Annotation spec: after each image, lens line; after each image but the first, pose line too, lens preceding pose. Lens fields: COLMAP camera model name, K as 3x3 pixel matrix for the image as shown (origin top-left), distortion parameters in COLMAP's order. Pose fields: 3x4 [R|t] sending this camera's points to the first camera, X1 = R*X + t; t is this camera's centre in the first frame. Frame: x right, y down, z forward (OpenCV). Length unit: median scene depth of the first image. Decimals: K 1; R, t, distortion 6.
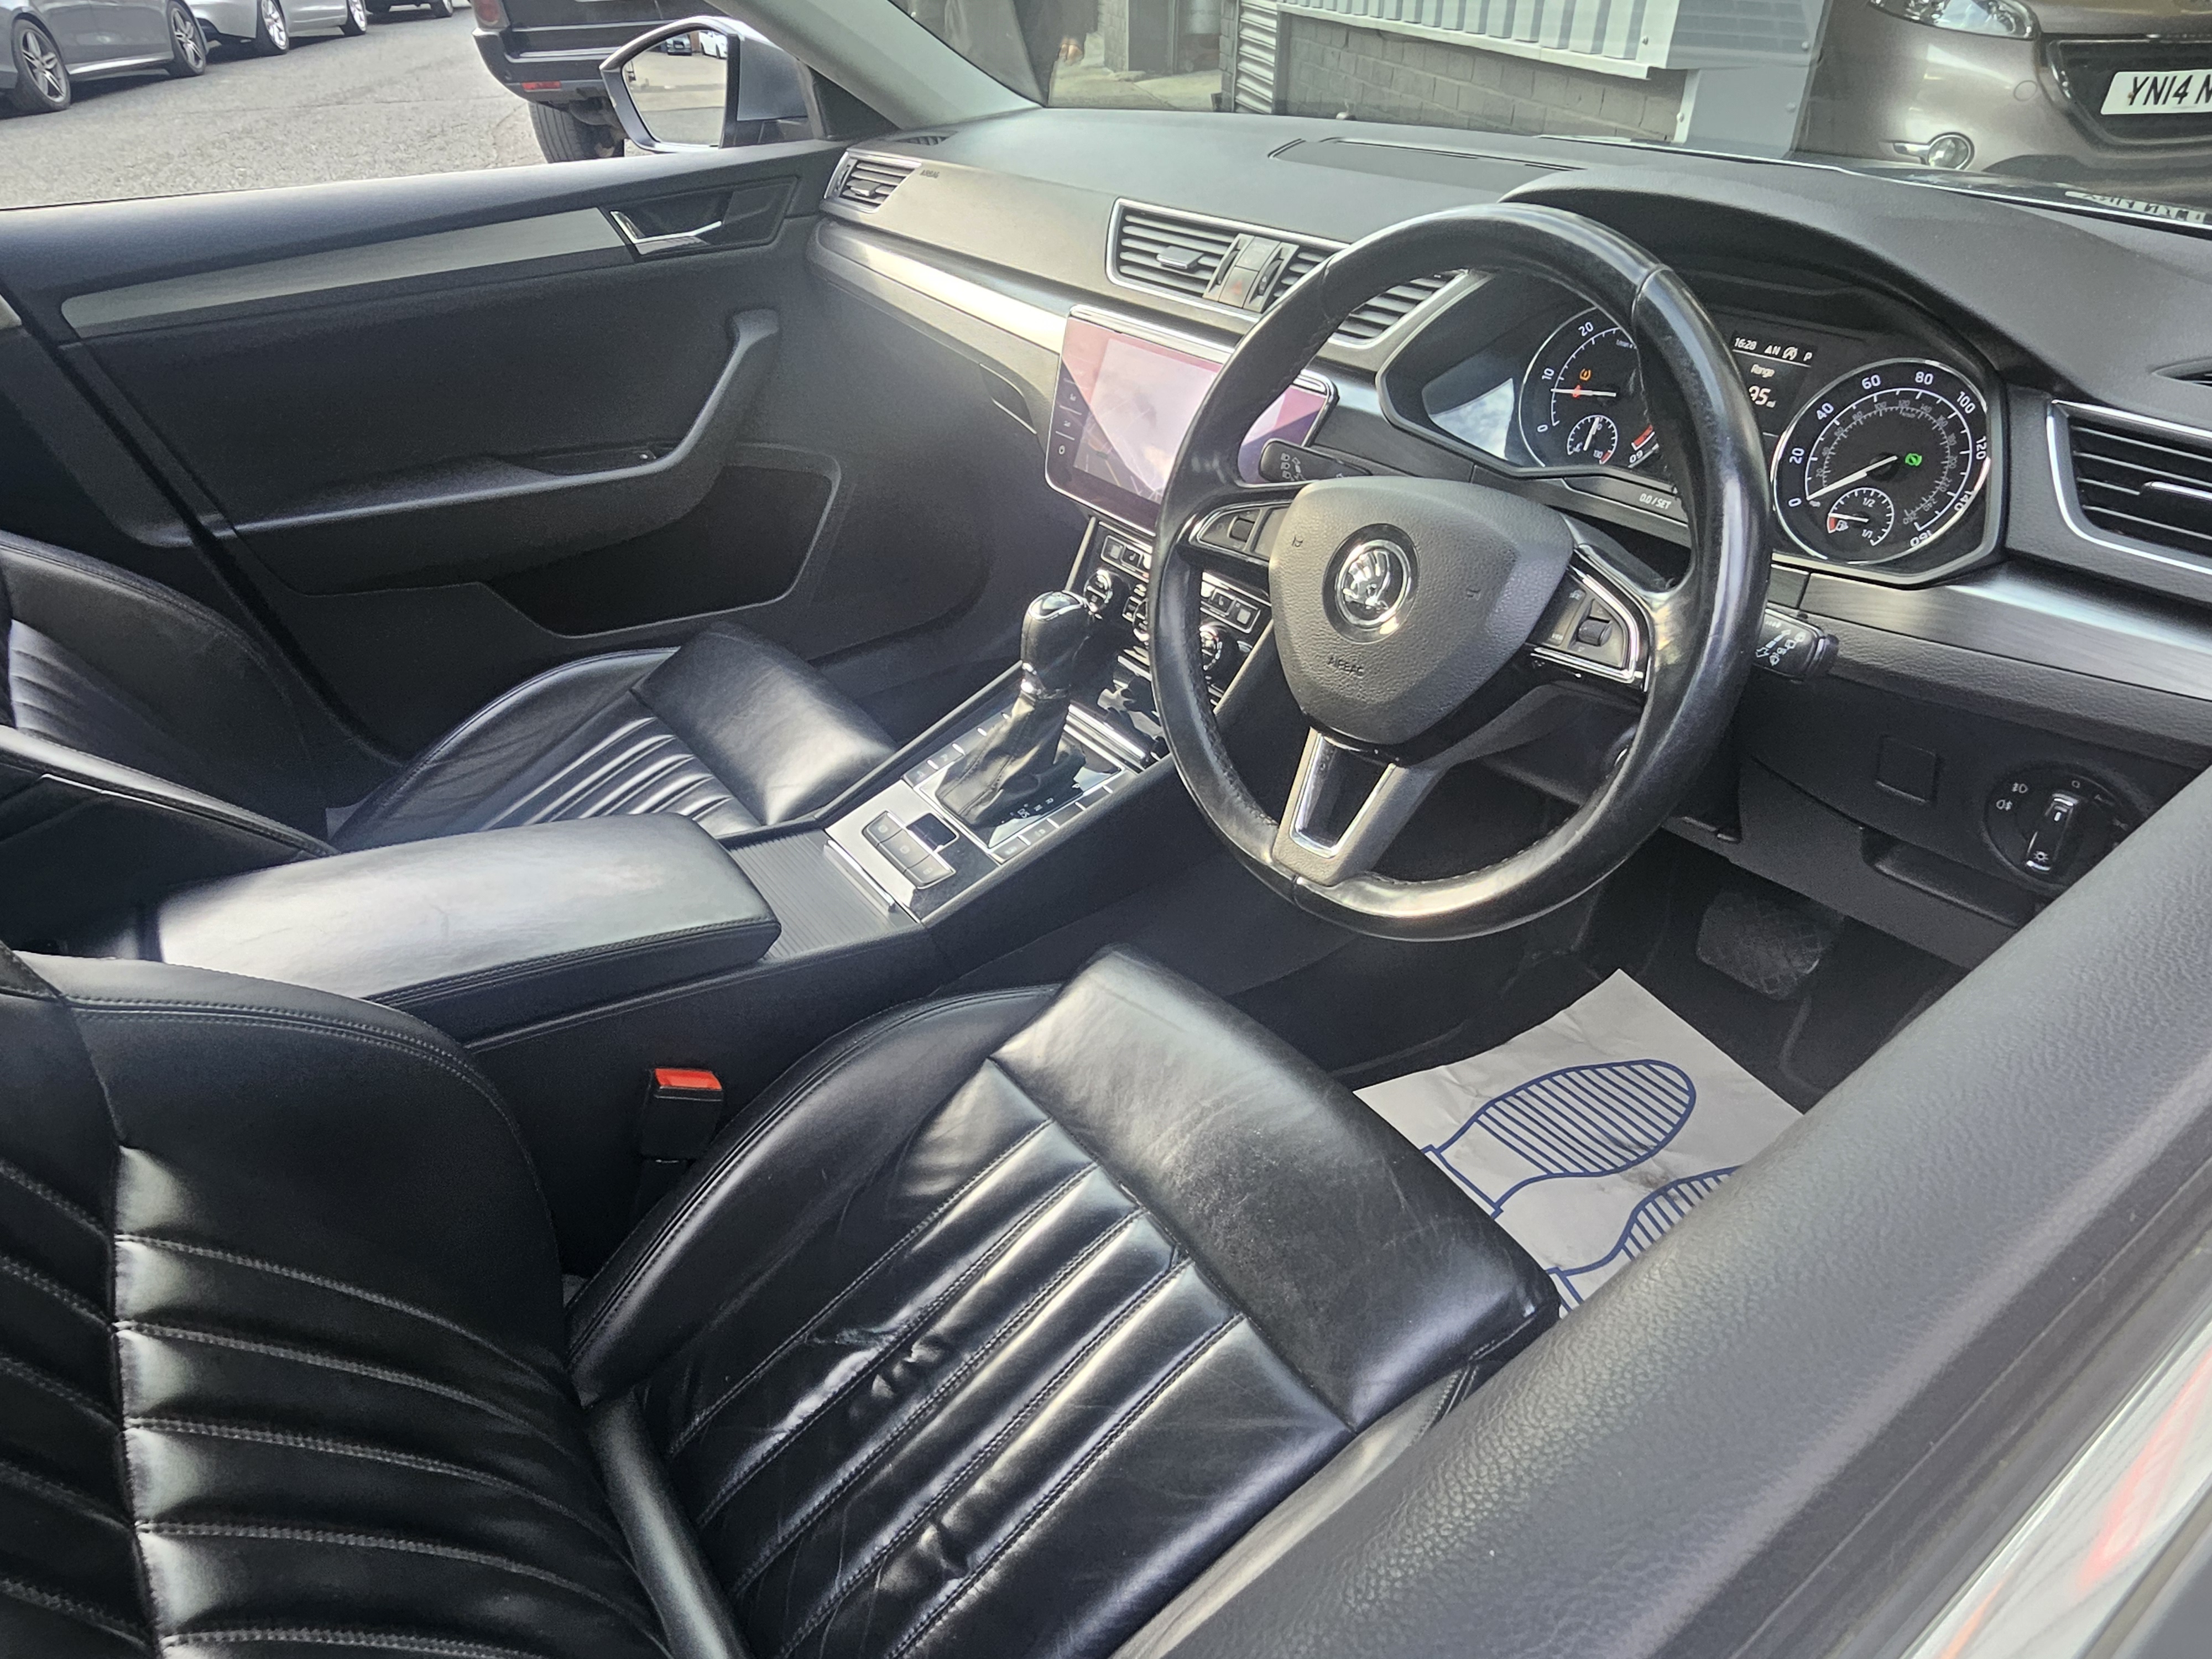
lens RADIAL K [[1349.2, 0, 1108.2], [0, 1349.2, 816.5], [0, 0, 1]] dist [0.009340, -0.007196]
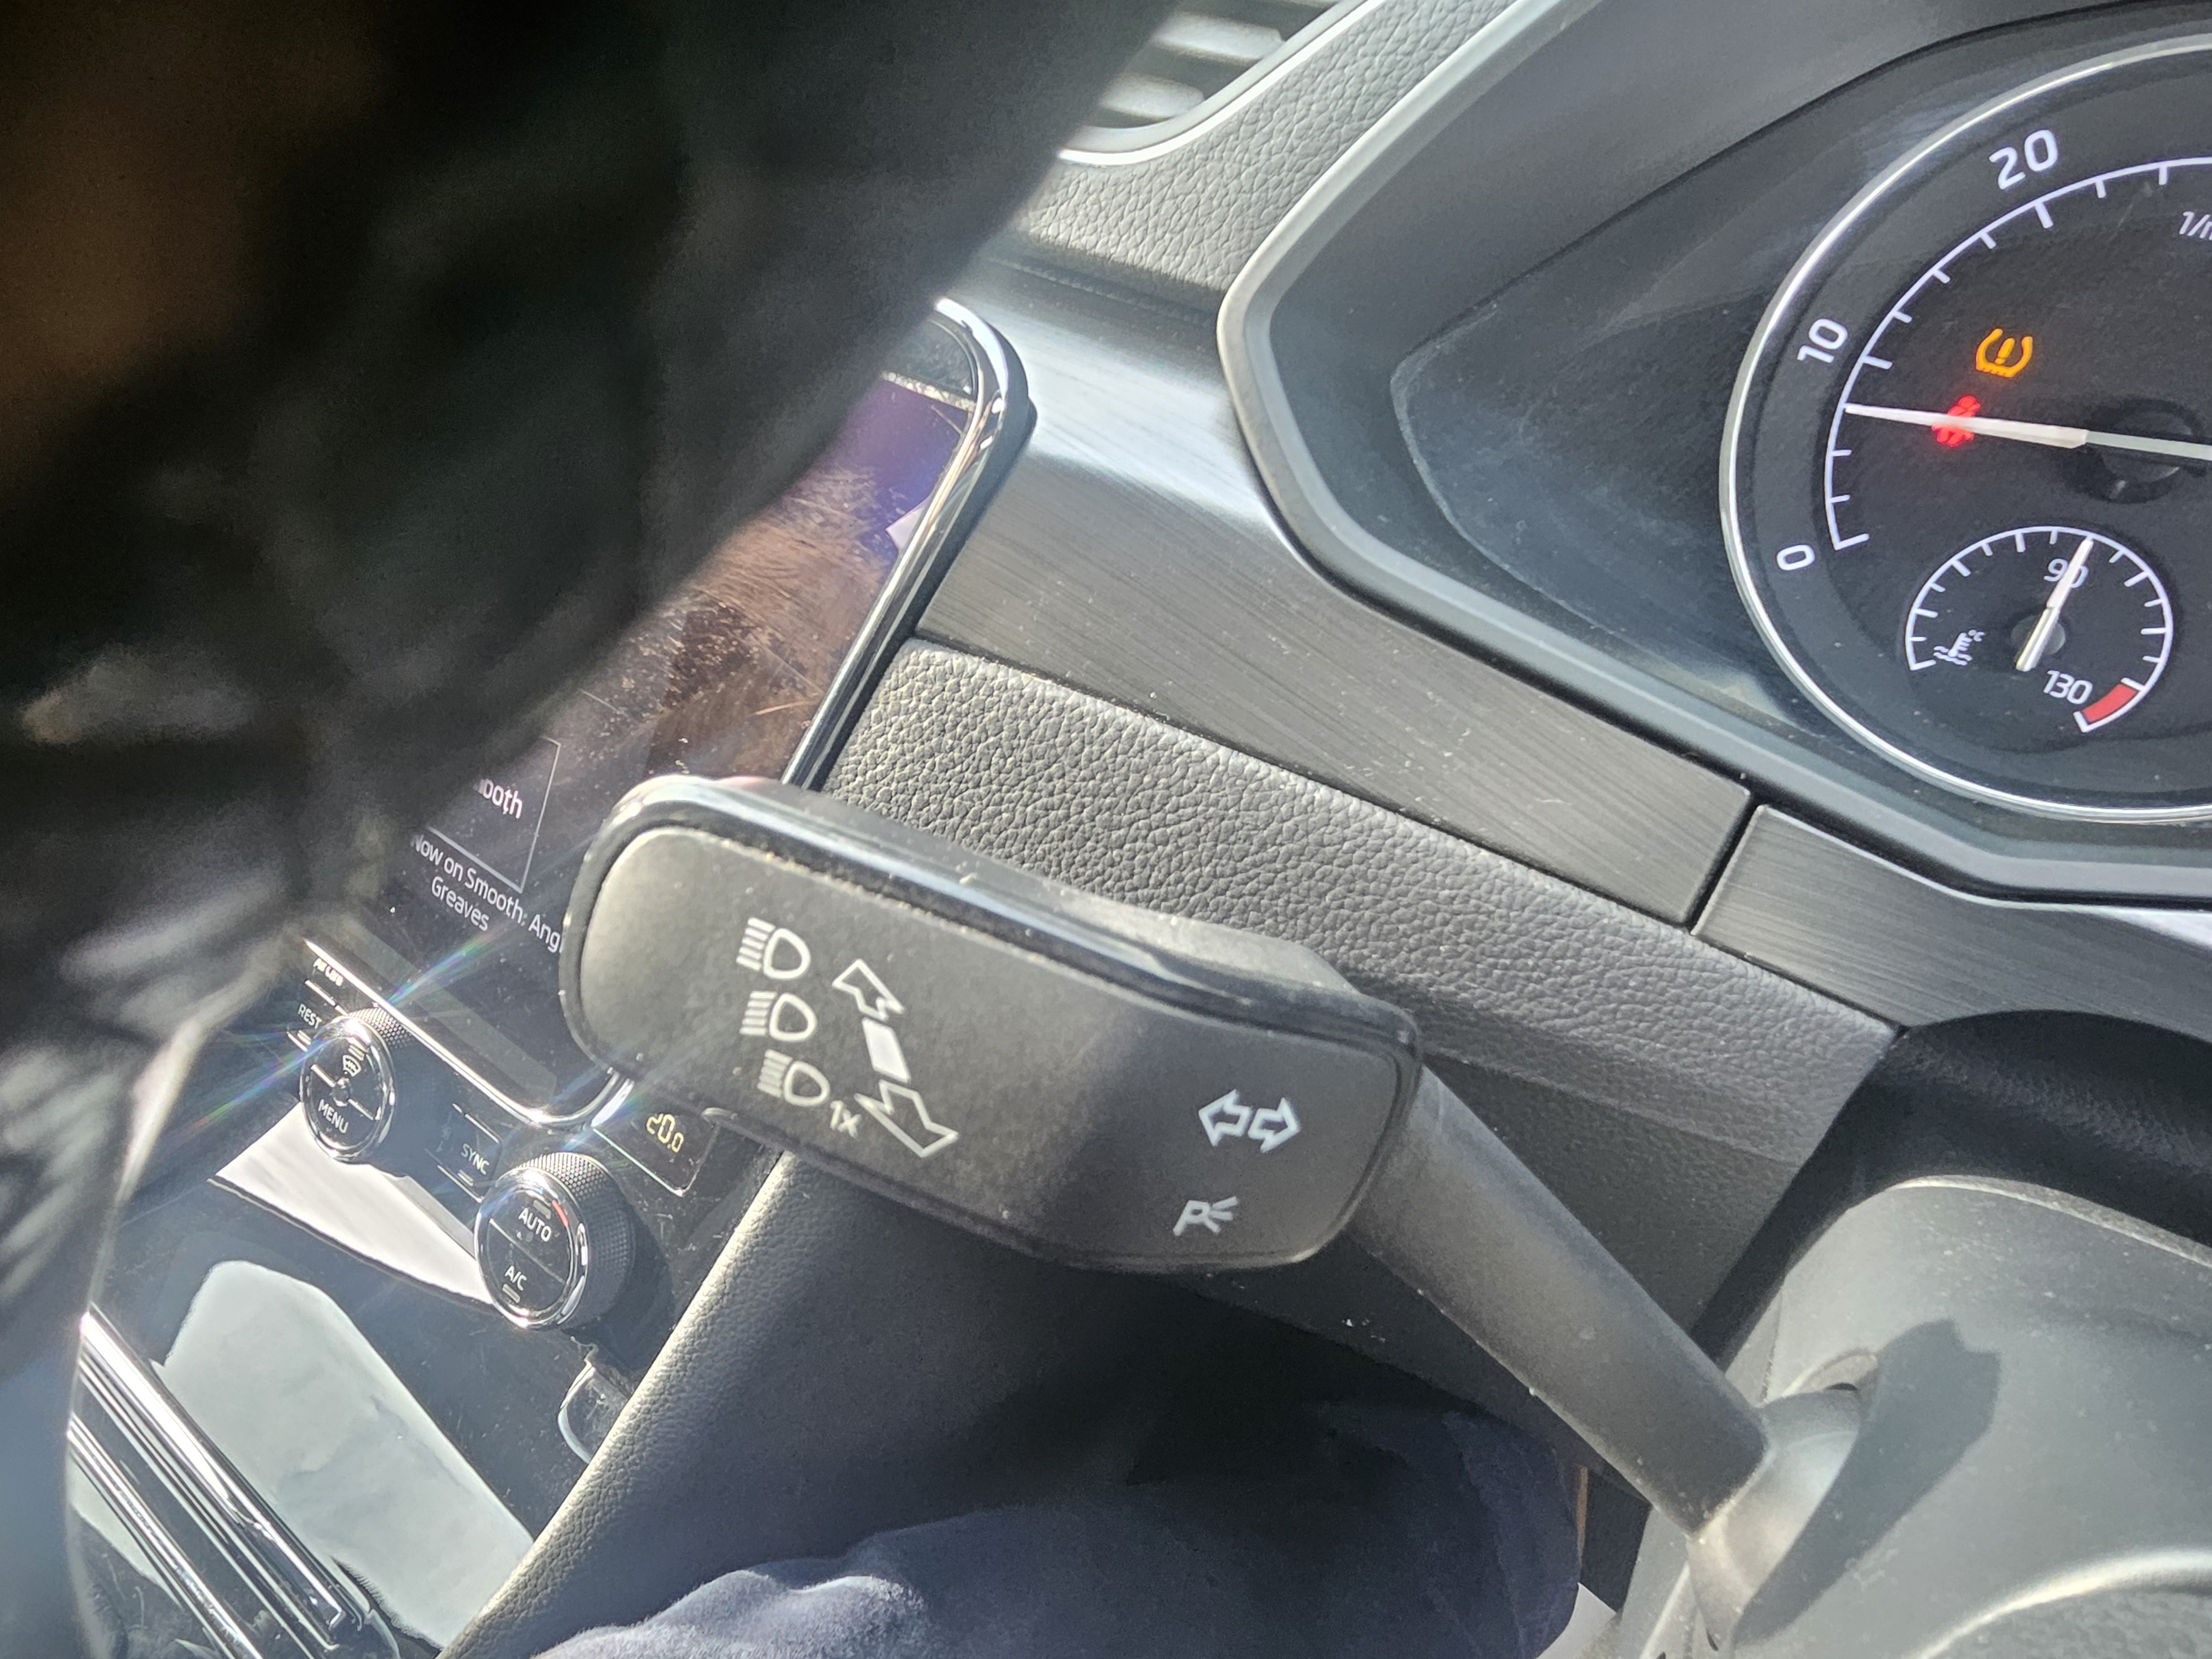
lens RADIAL K [[1349.2, 0, 1069.7], [0, 1349.2, 827.8], [0, 0, 1]] dist [0.009340, -0.007196]
pose [[0.946127, -0.065850, 0.317030, 0.122015], [0.047384, 0.996719, 0.065618, -0.292784], [-0.320311, -0.047061, 0.946143, 0.902565]]
